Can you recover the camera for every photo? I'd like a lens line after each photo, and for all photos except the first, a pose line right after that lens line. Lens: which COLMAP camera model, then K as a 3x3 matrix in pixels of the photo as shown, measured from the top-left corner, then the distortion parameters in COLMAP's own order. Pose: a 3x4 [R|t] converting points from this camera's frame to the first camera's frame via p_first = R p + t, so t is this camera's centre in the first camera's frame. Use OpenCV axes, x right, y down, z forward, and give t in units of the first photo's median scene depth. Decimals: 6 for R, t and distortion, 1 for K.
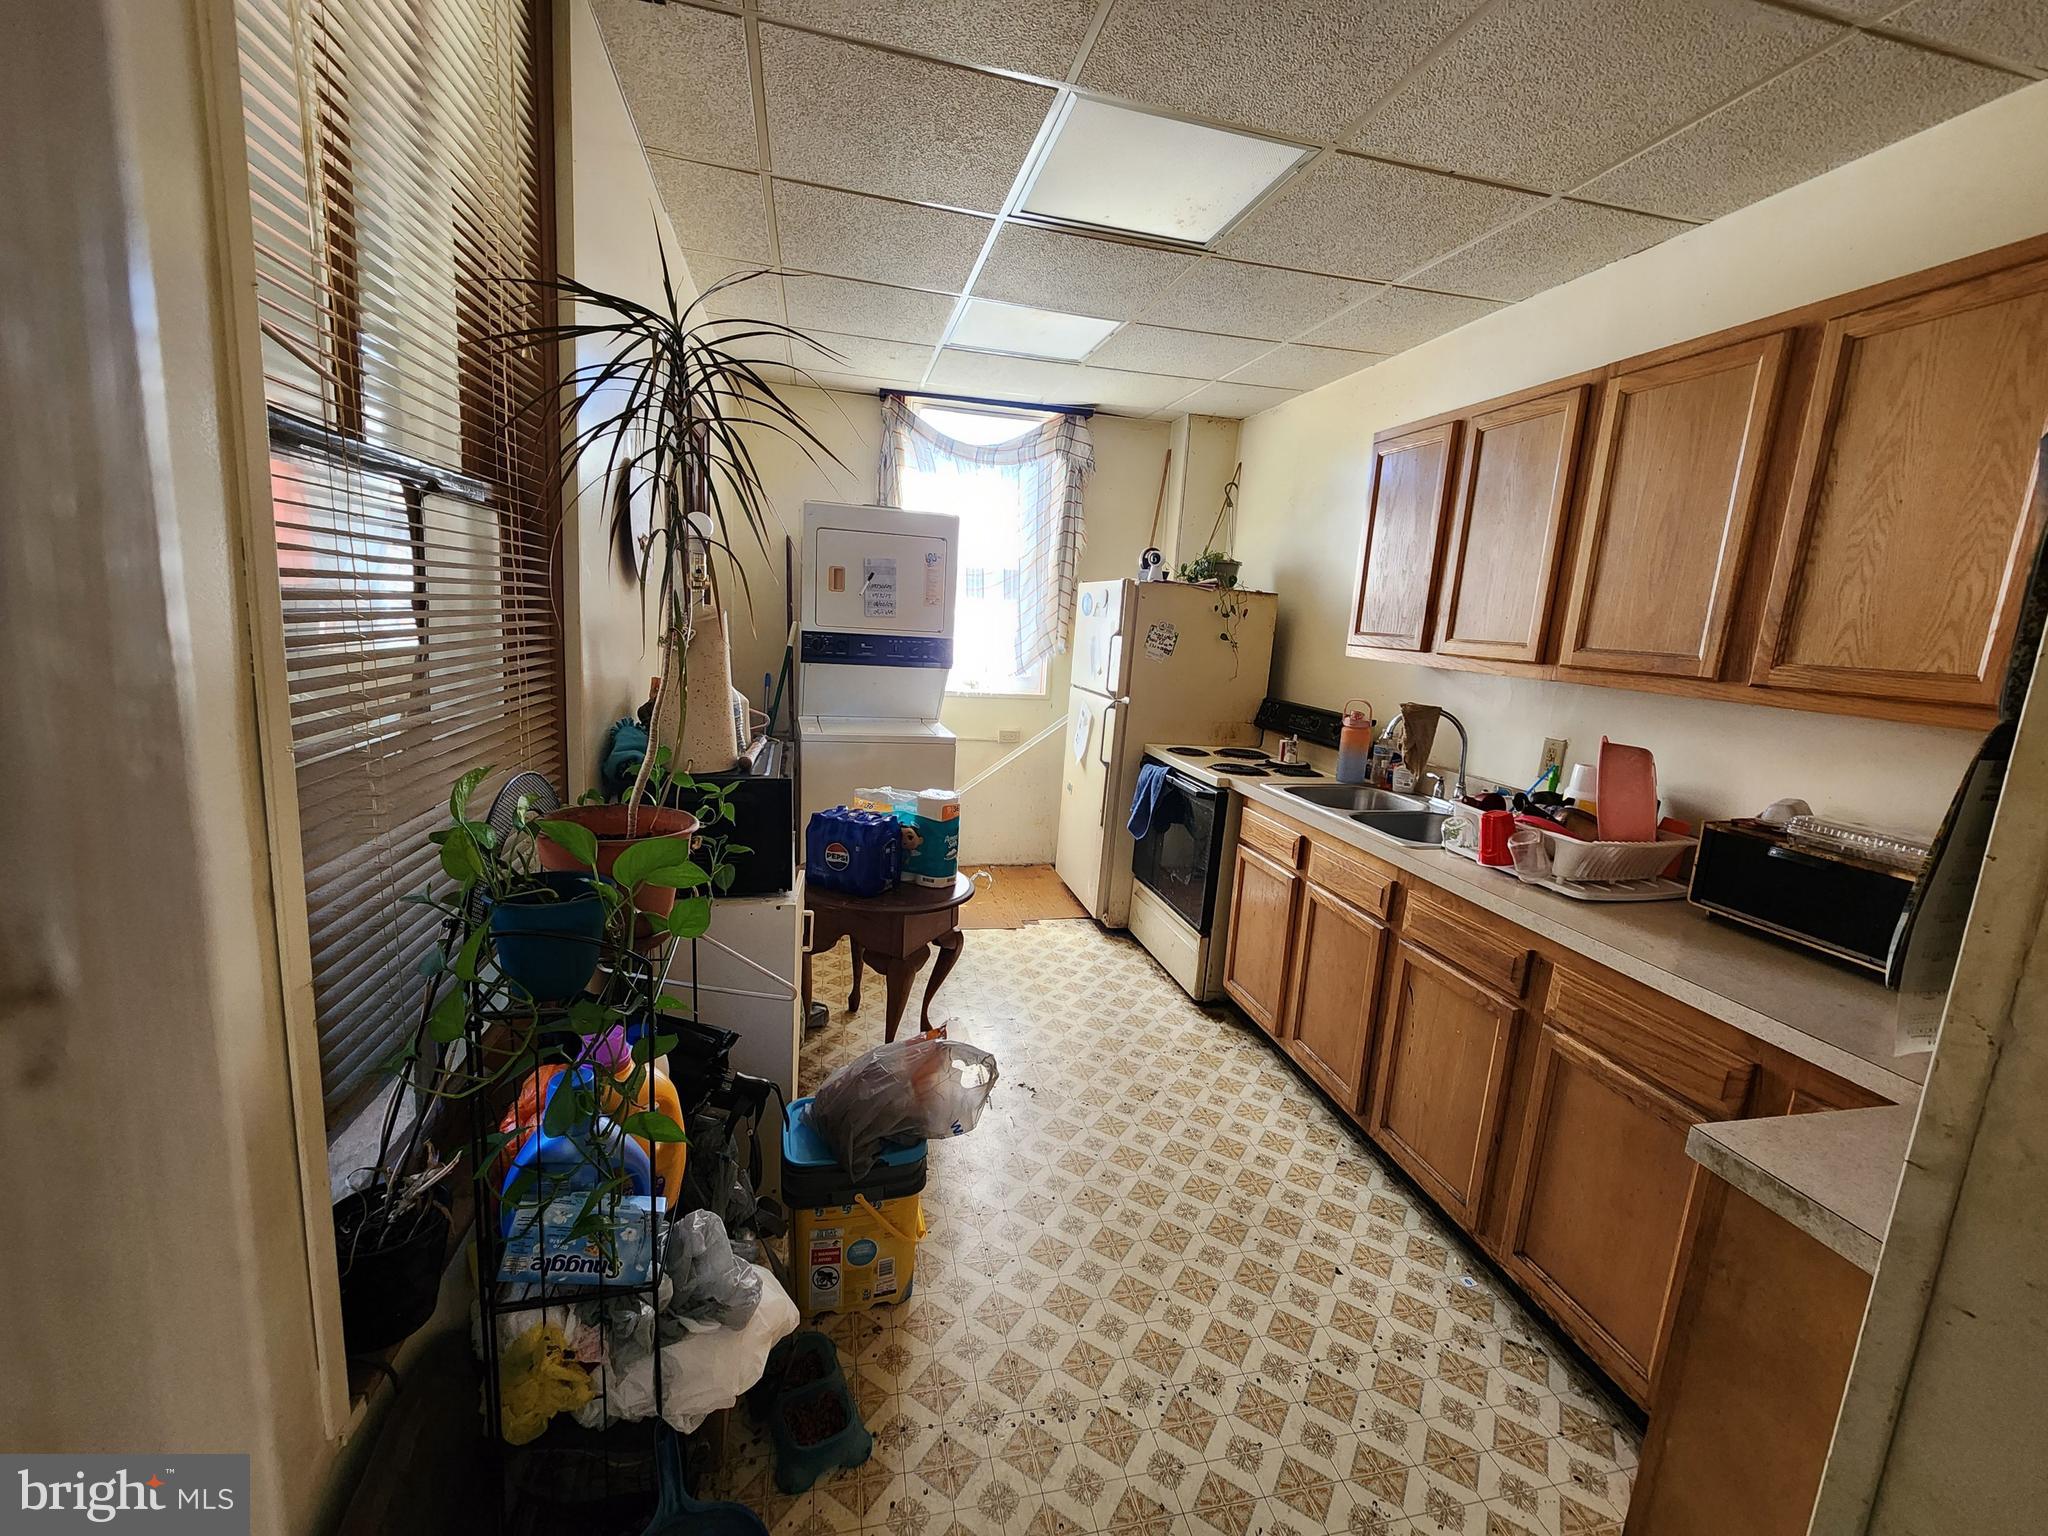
lens RADIAL K [[839.7, 0, 1023.2], [0, 839.7, 766.4], [0, 0, 1]] dist [-0.002029, 0.003149]
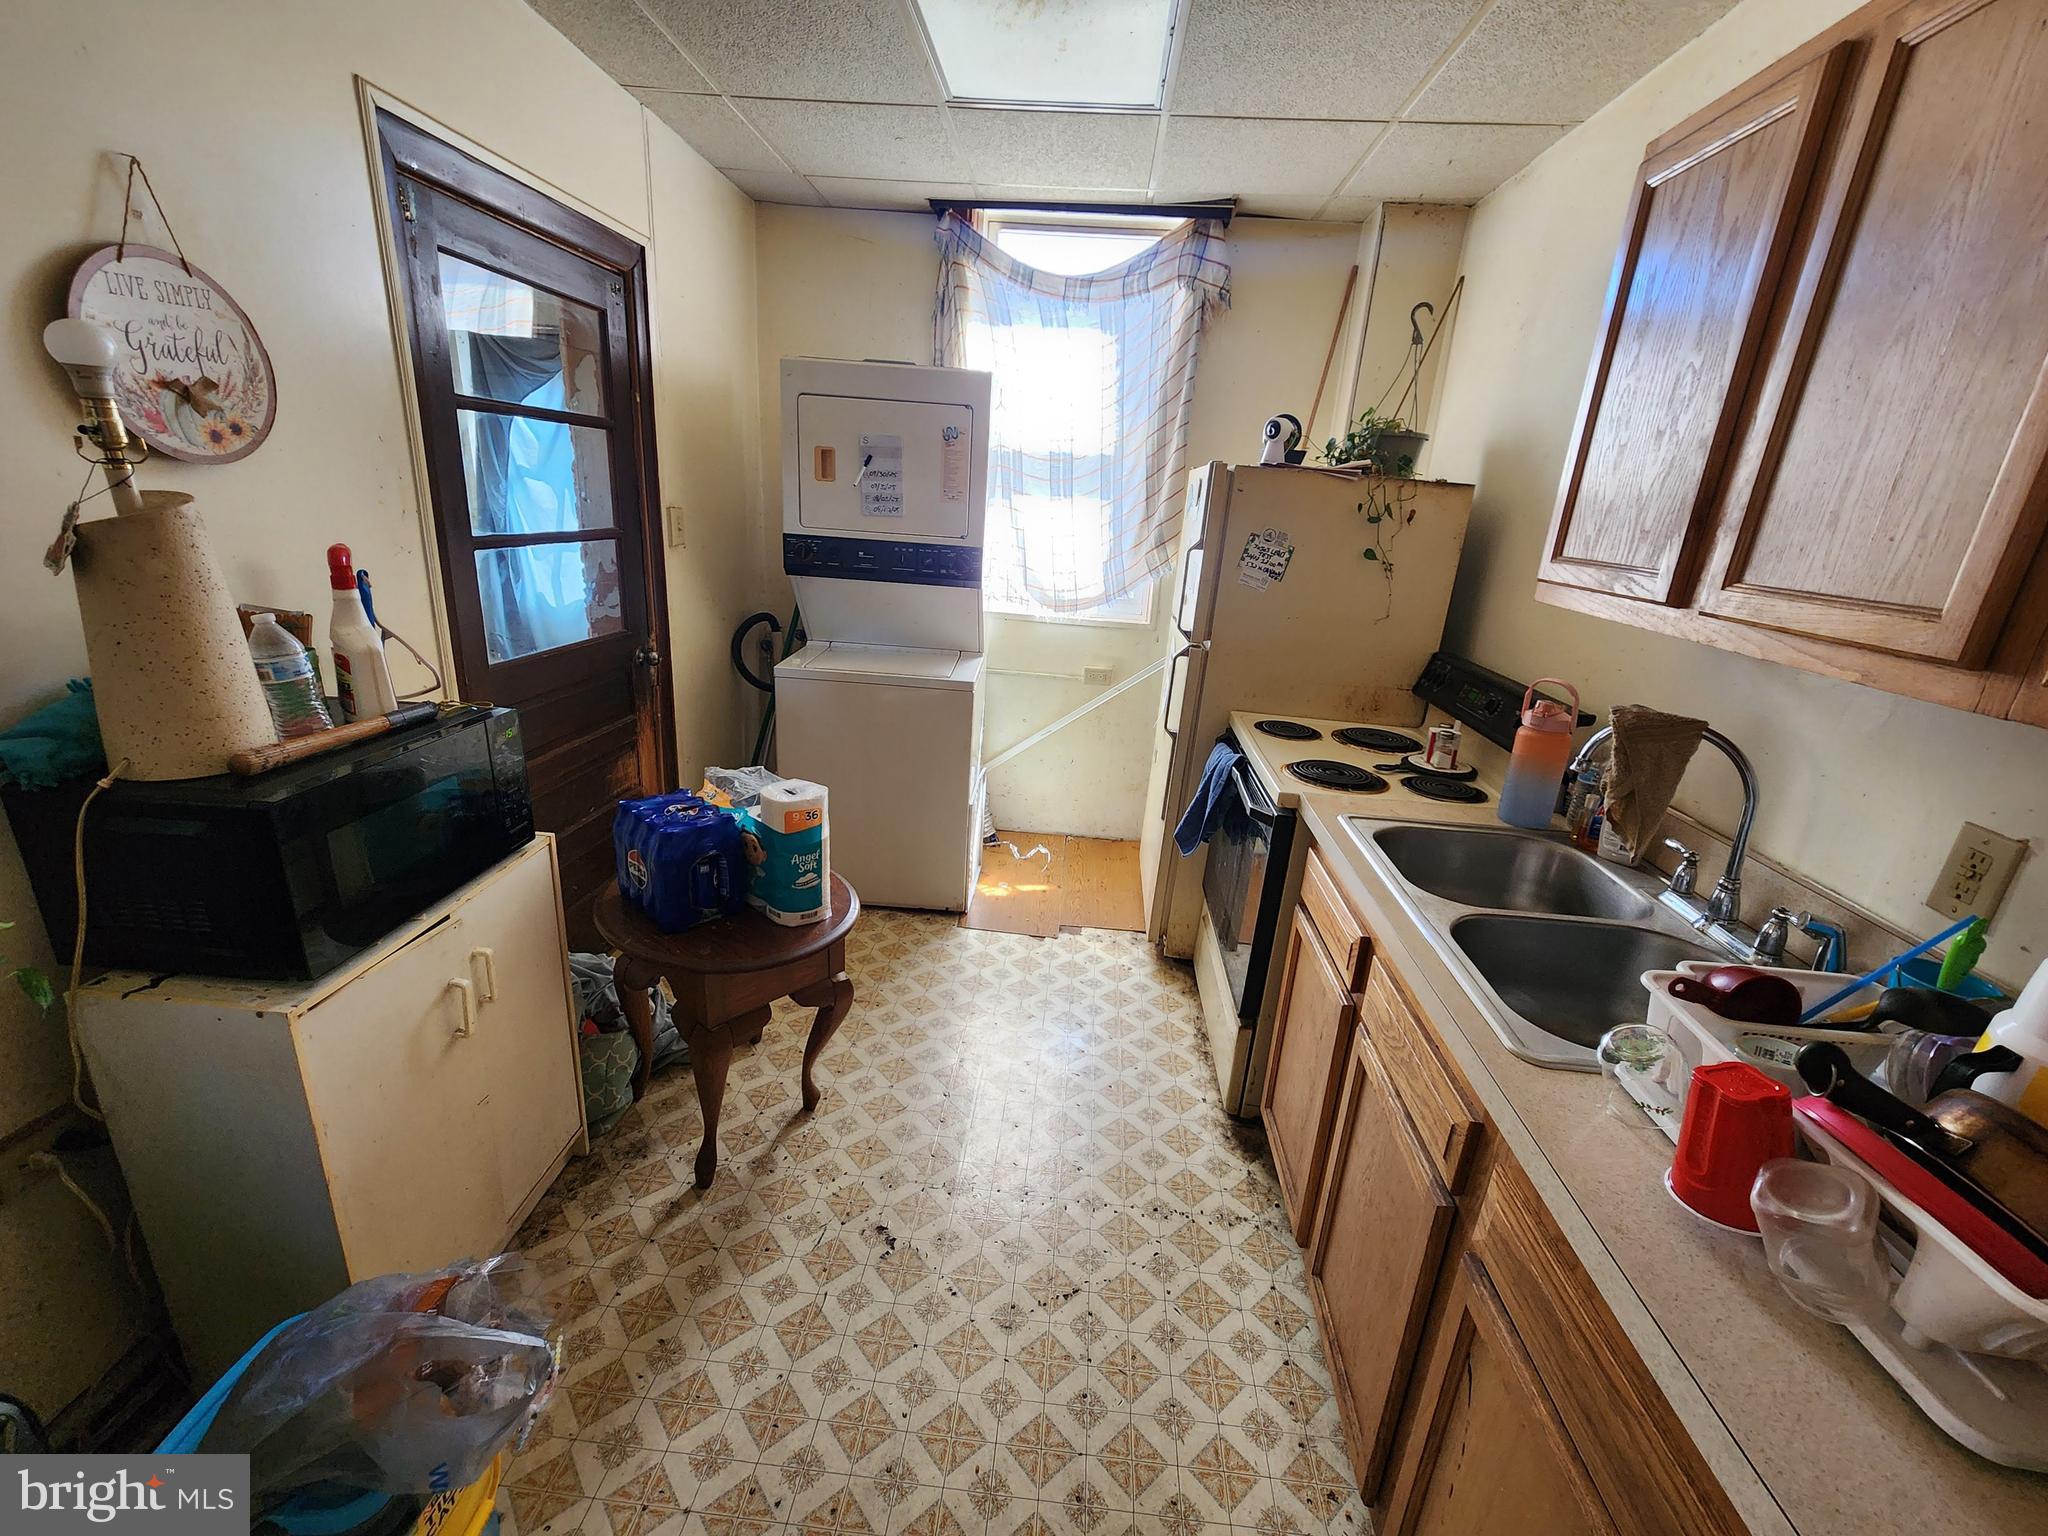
lens RADIAL K [[839.7, 0, 1029.7], [0, 839.7, 759.4], [0, 0, 1]] dist [-0.002029, 0.003149]
pose [[0.953750, 0.094708, -0.285293, 0.195214], [-0.063474, 0.991122, 0.116825, -0.059431], [0.293825, -0.093313, 0.951294, 0.309952]]
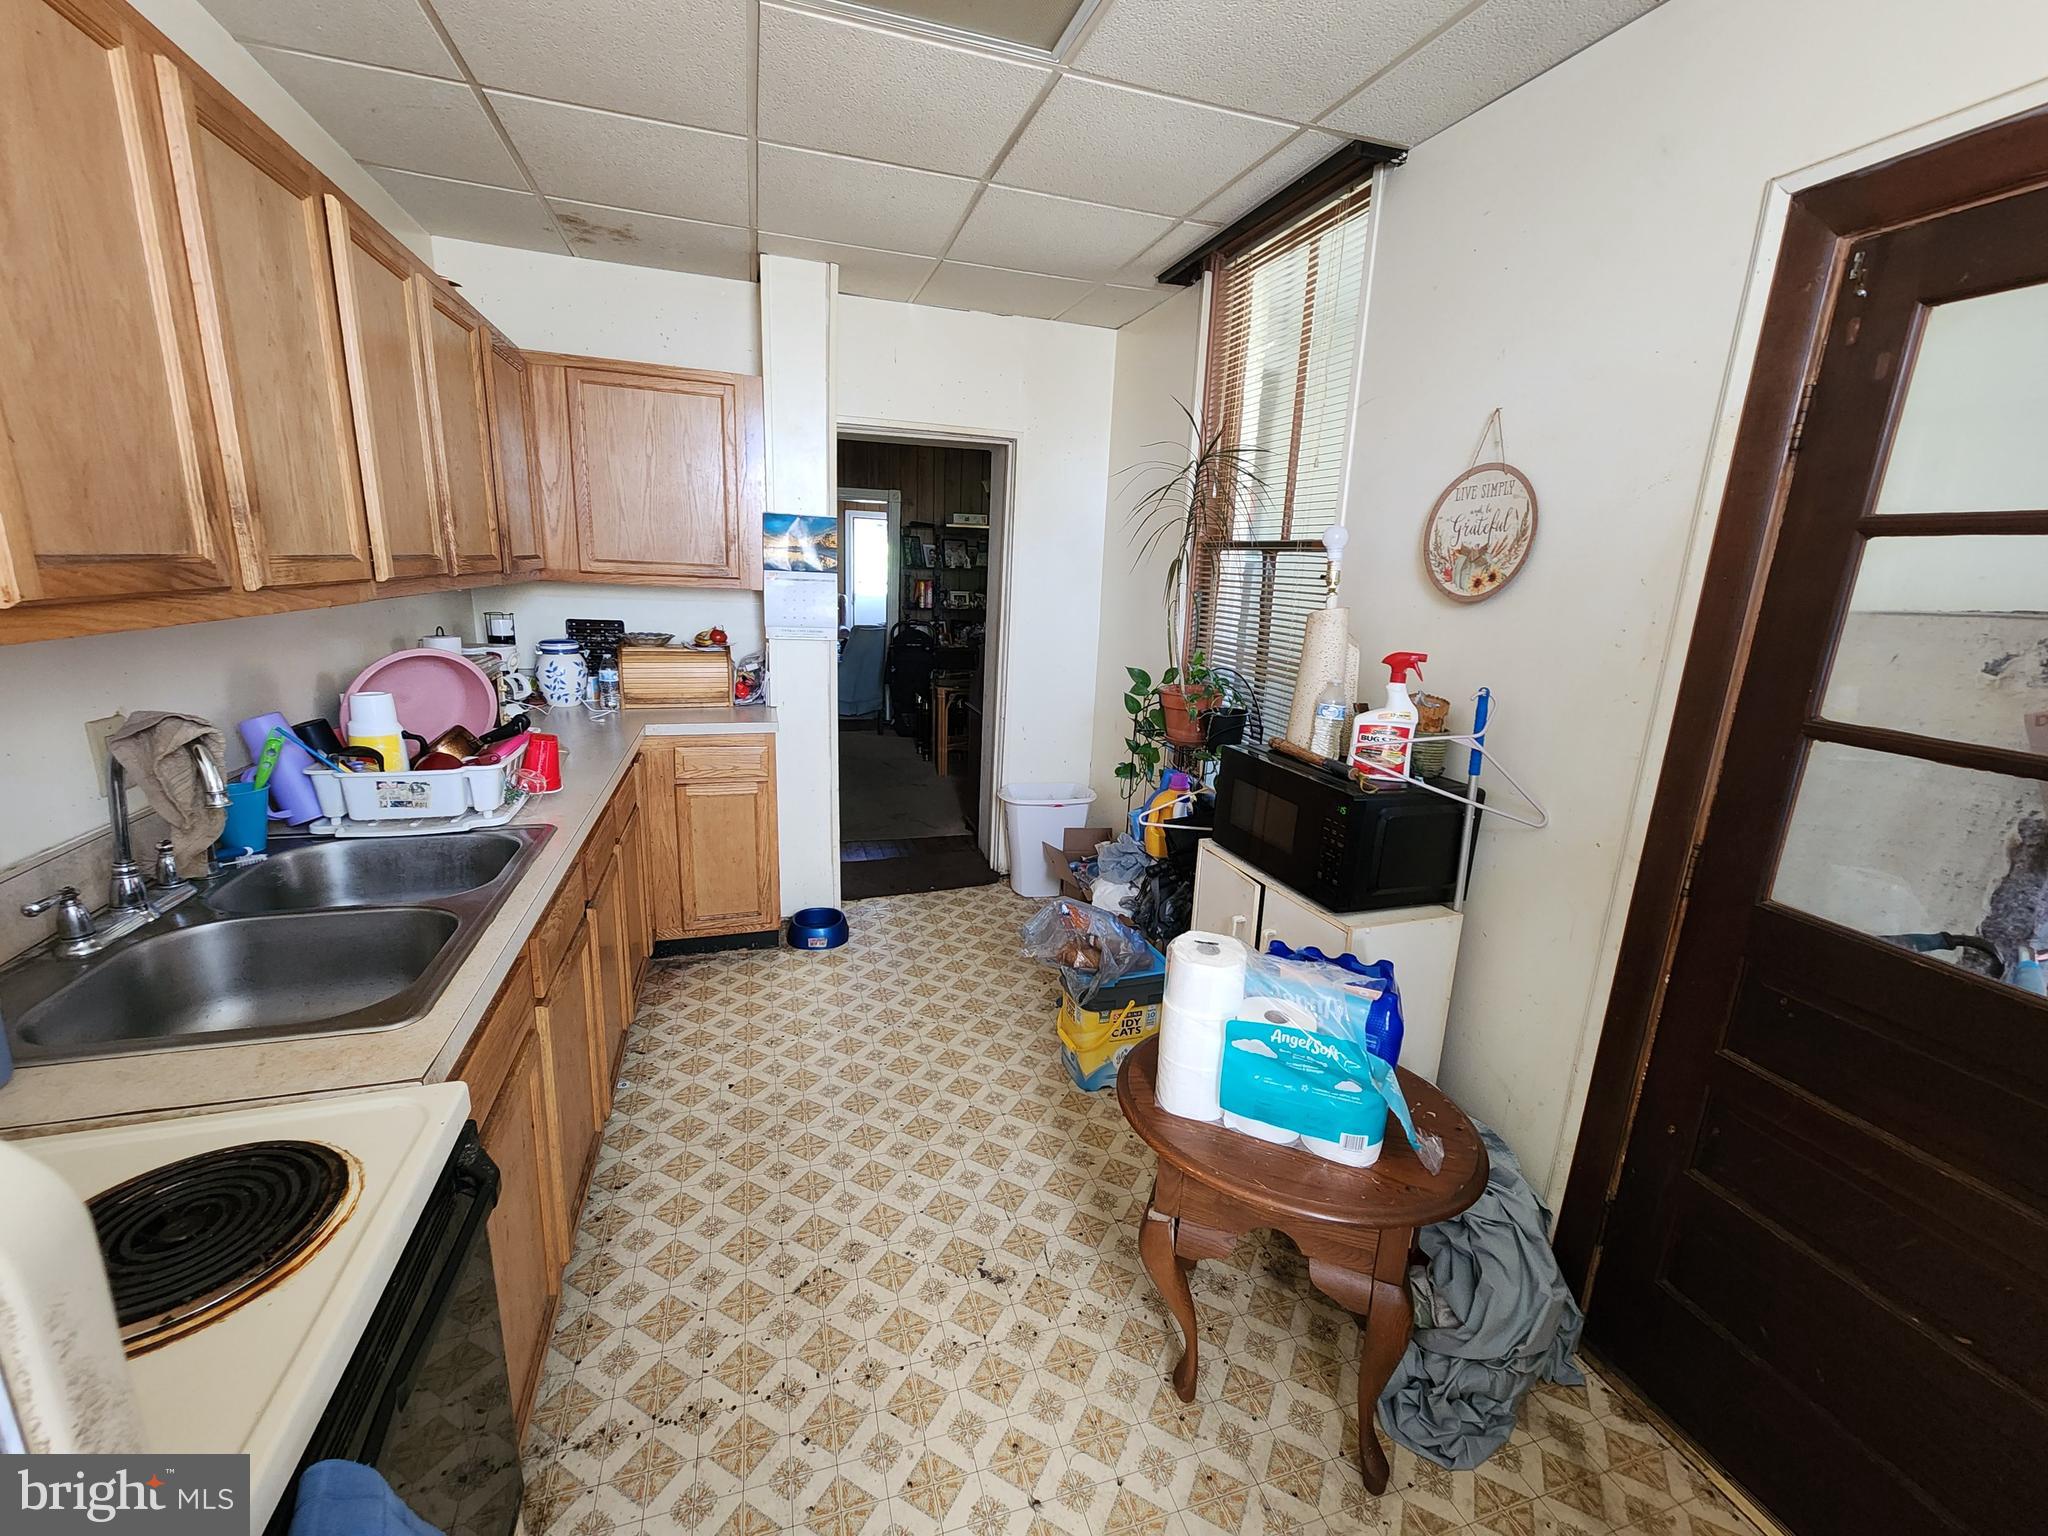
lens RADIAL K [[839.7, 0, 1022.3], [0, 839.7, 763.5], [0, 0, 1]] dist [-0.002029, 0.003149]
pose [[-0.991095, -0.082018, -0.104896, 0.062799], [-0.117267, 0.910813, 0.395813, -0.201949], [0.063077, 0.404589, -0.912321, 1.055126]]
